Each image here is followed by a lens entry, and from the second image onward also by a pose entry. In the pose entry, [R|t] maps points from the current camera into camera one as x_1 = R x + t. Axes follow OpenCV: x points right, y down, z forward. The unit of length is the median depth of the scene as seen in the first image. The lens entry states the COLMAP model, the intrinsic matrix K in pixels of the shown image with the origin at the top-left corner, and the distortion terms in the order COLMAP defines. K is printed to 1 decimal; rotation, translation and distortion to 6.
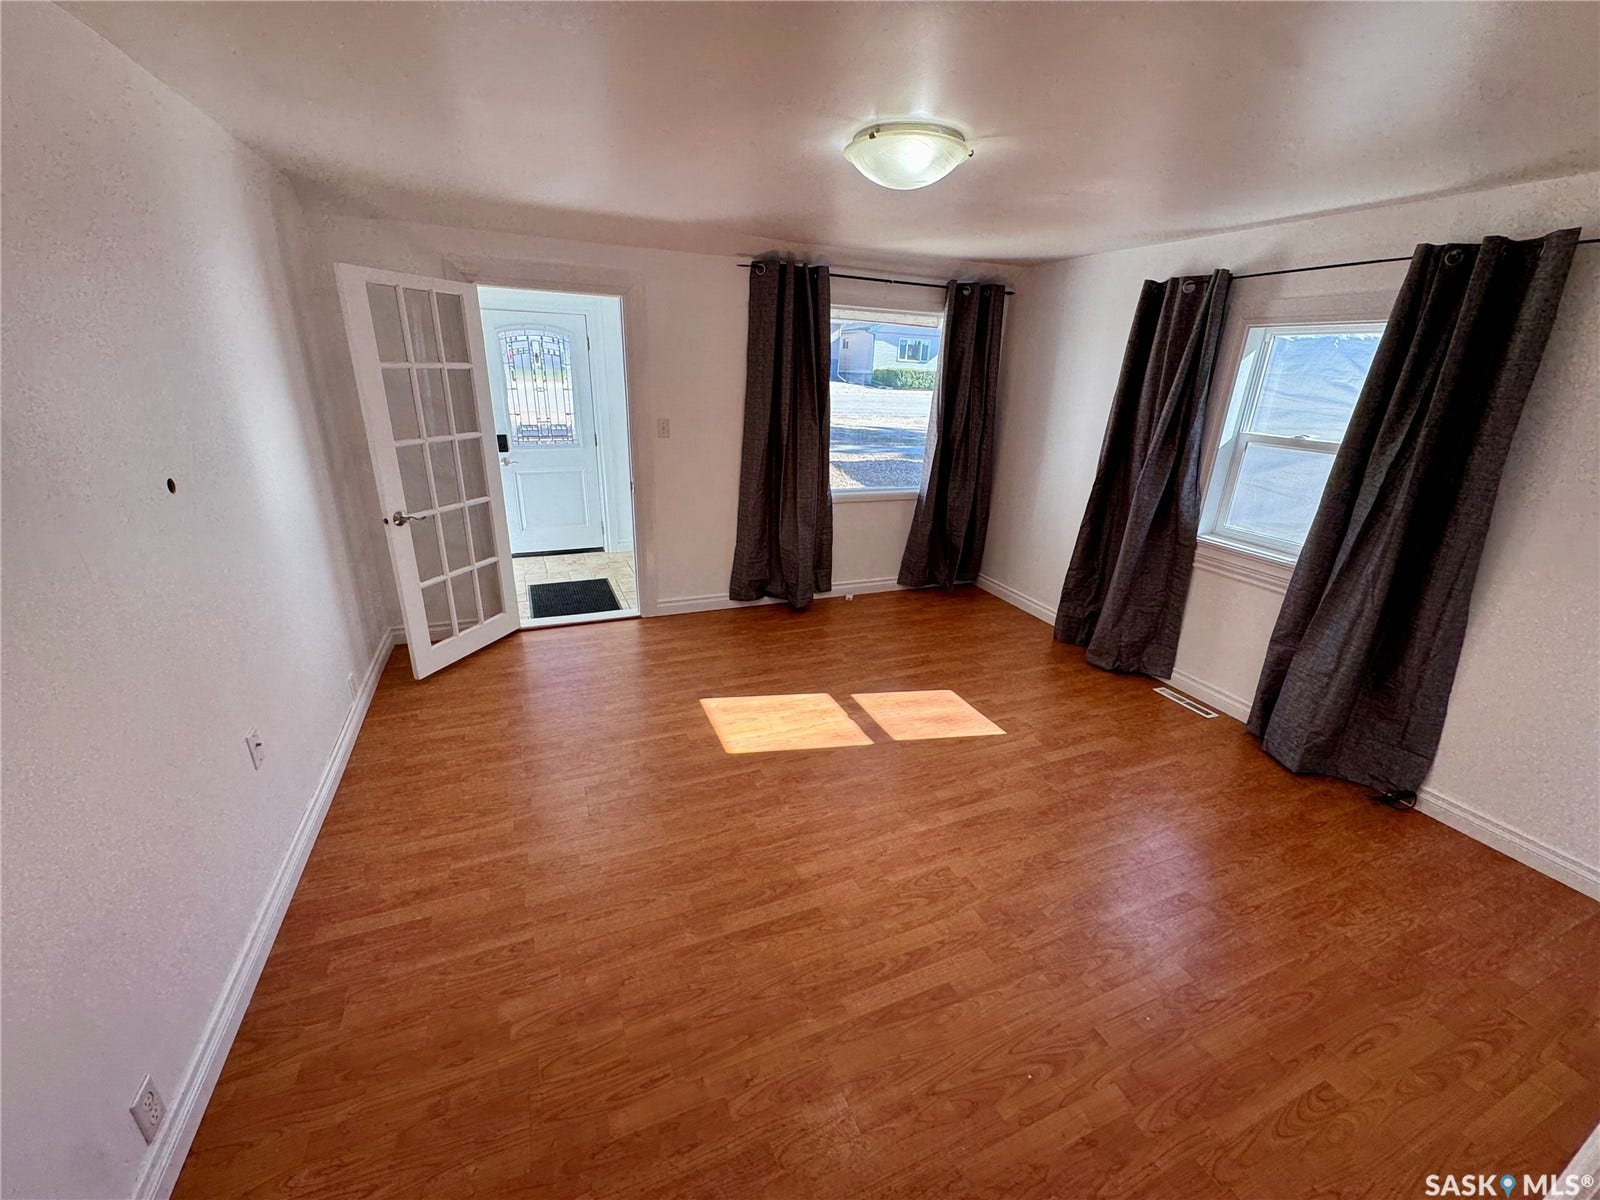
lens RADIAL K [[640.8, 0, 798.9], [0, 640.8, 598.1], [0, 0, 1]] dist [-0.002567, -0.000147]
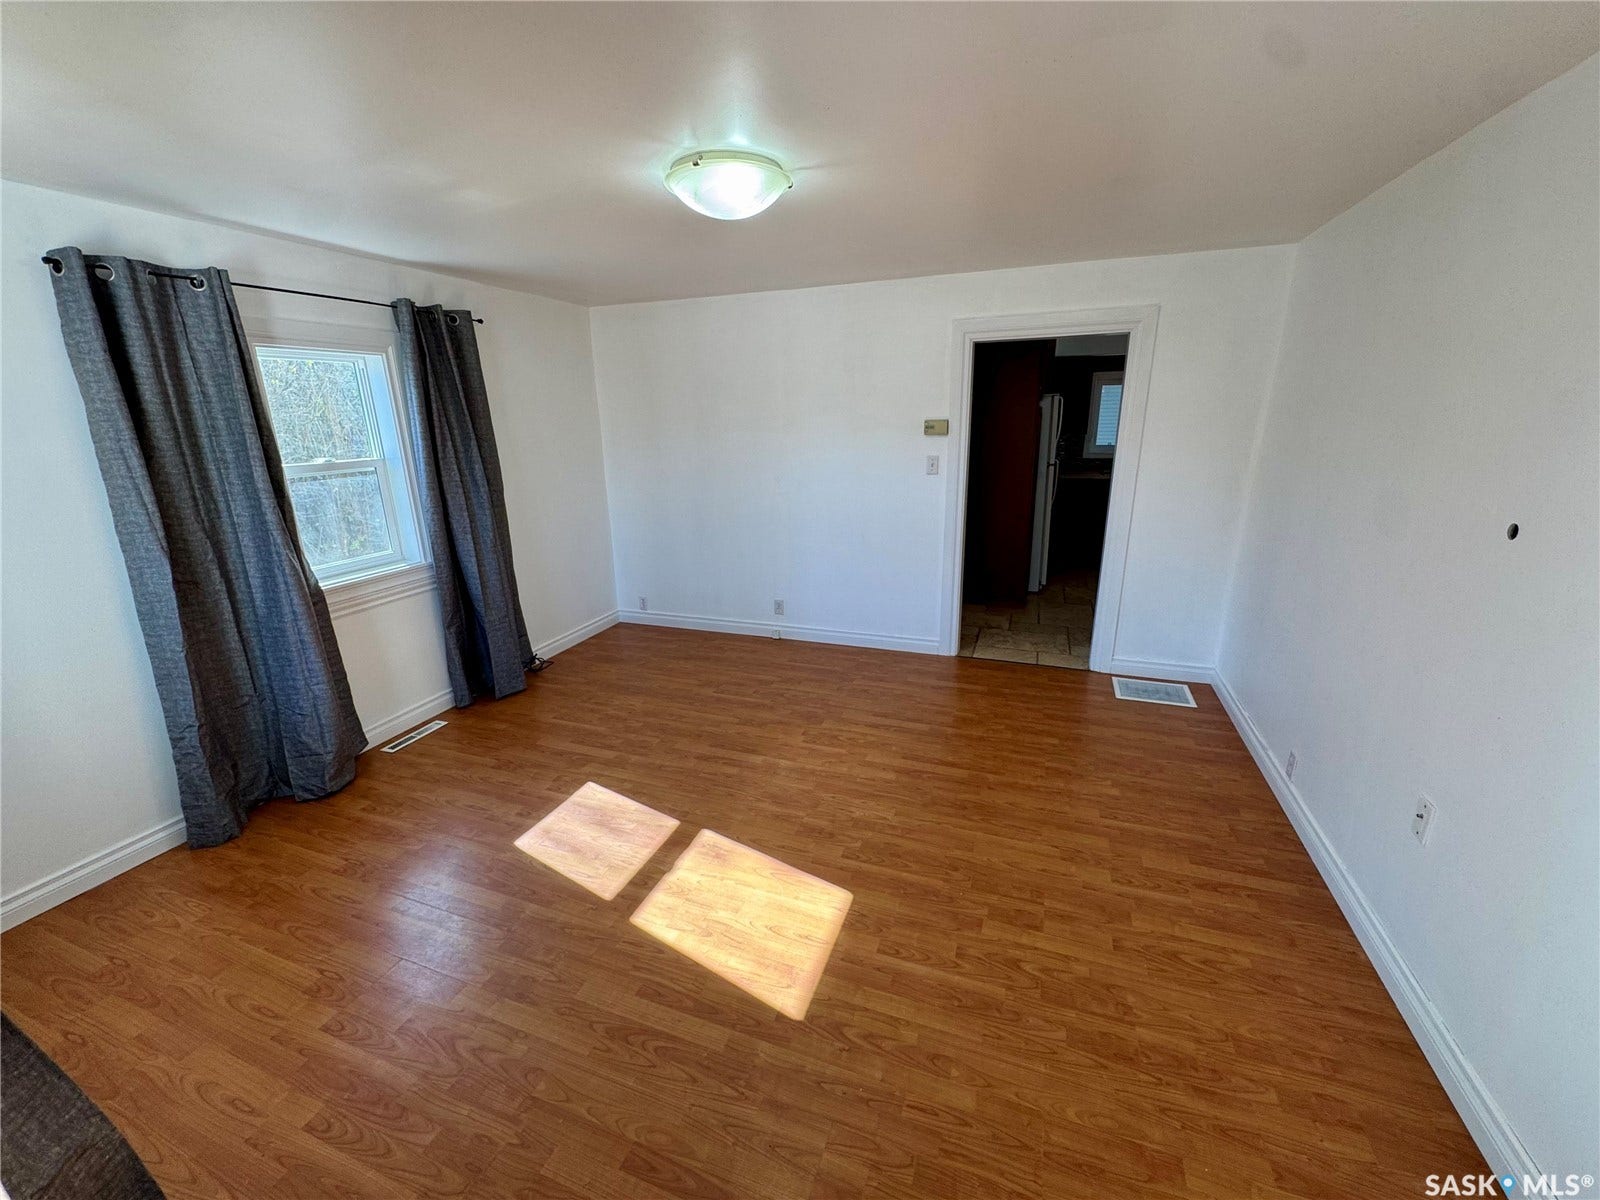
lens RADIAL K [[640.8, 0, 798.9], [0, 640.8, 598.1], [0, 0, 1]] dist [-0.002567, -0.000147]
pose [[-0.729954, -0.213372, 0.649338, -0.525651], [0.223908, 0.822951, 0.522127, -0.501933], [-0.645780, 0.526521, -0.552941, 1.380576]]
